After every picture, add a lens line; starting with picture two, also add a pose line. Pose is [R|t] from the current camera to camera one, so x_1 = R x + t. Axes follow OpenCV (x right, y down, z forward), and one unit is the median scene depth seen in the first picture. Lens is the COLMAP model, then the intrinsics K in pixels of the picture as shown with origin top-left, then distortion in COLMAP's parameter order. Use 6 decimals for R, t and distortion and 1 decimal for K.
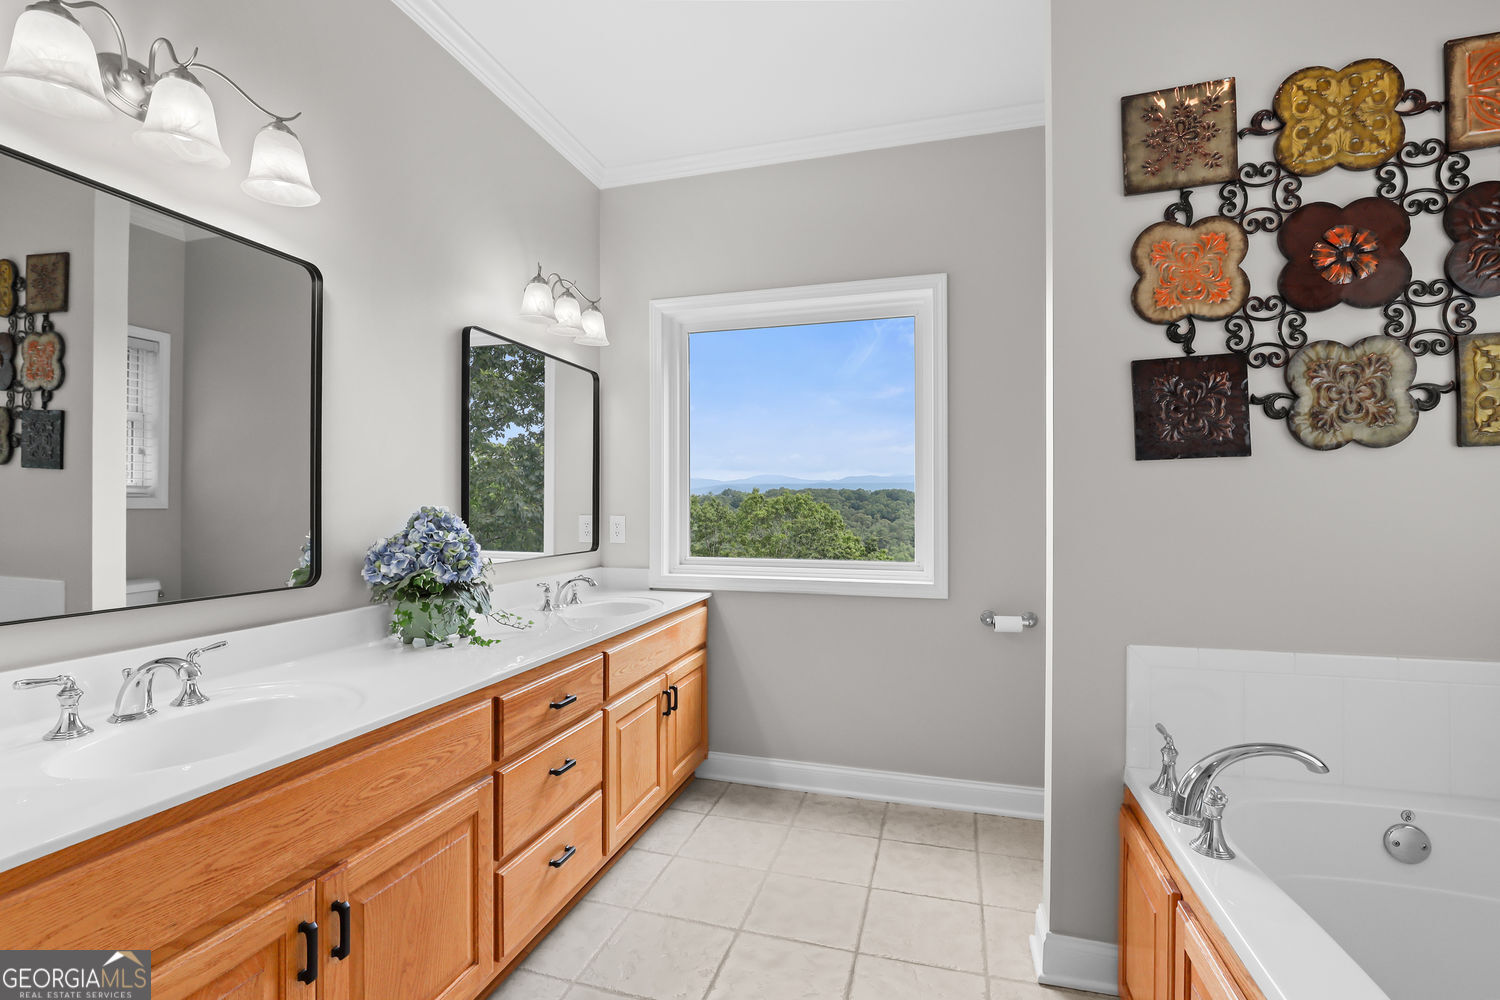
lens RADIAL K [[694.3, 0, 743.0], [0, 694.3, 509.8], [0, 0, 1]] dist [-0.009580, 0.003713]
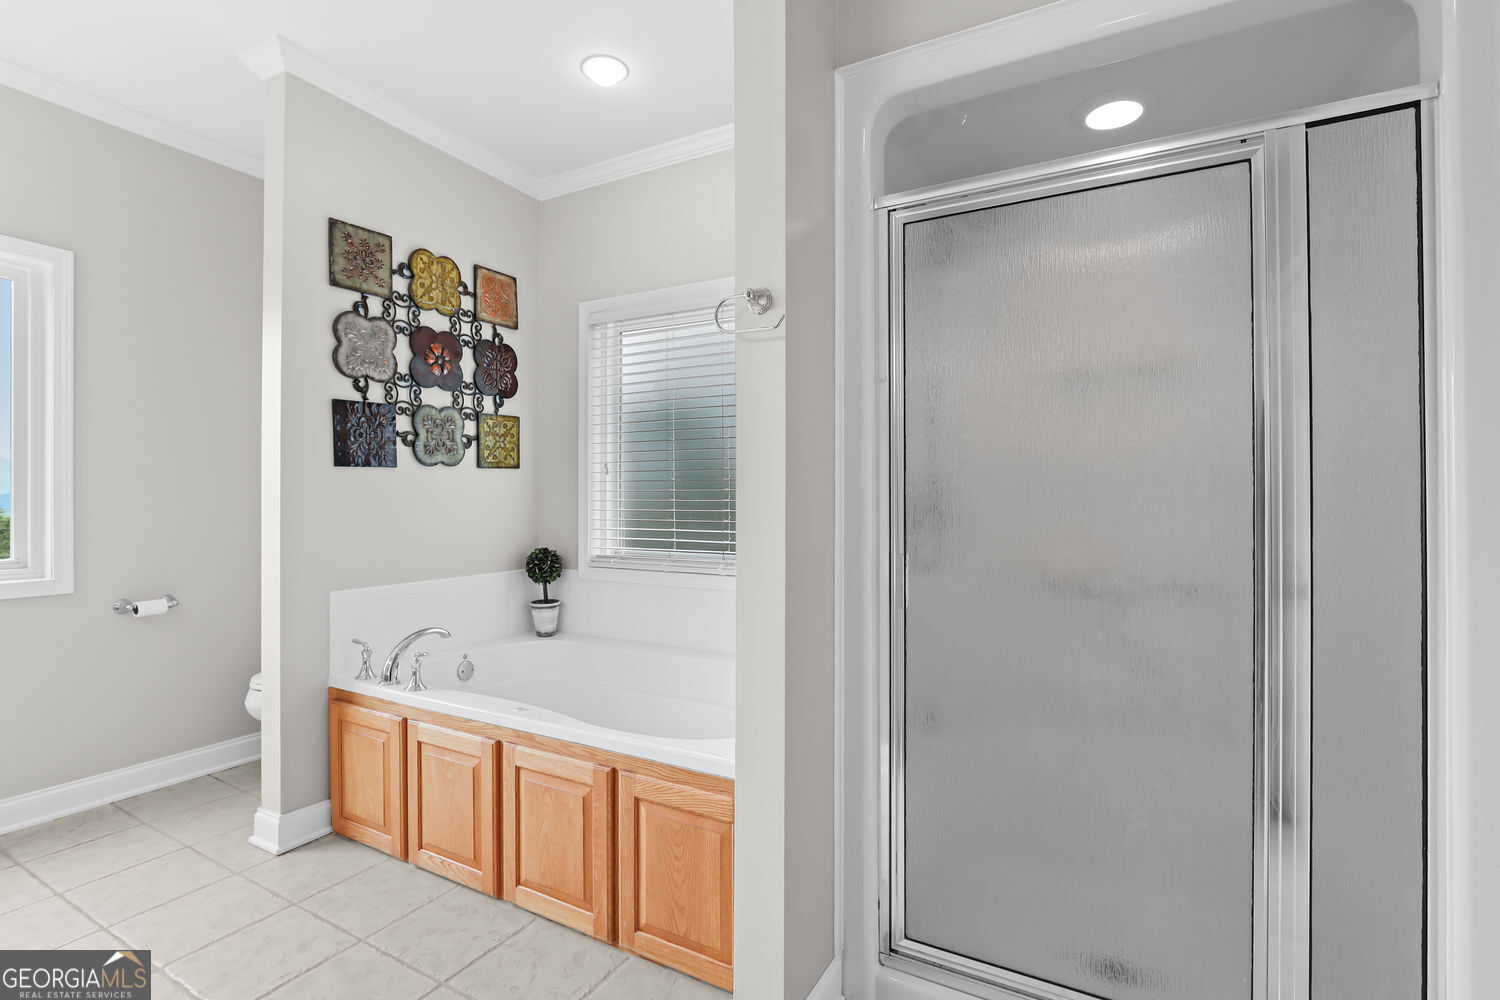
lens RADIAL K [[694.3, 0, 747.8], [0, 694.3, 497.5], [0, 0, 1]] dist [-0.009580, 0.003713]
pose [[0.209069, -0.001800, 0.977899, -0.722836], [-0.001077, 0.999997, 0.002071, -0.010449], [-0.977900, -0.001486, 0.209066, -0.174551]]
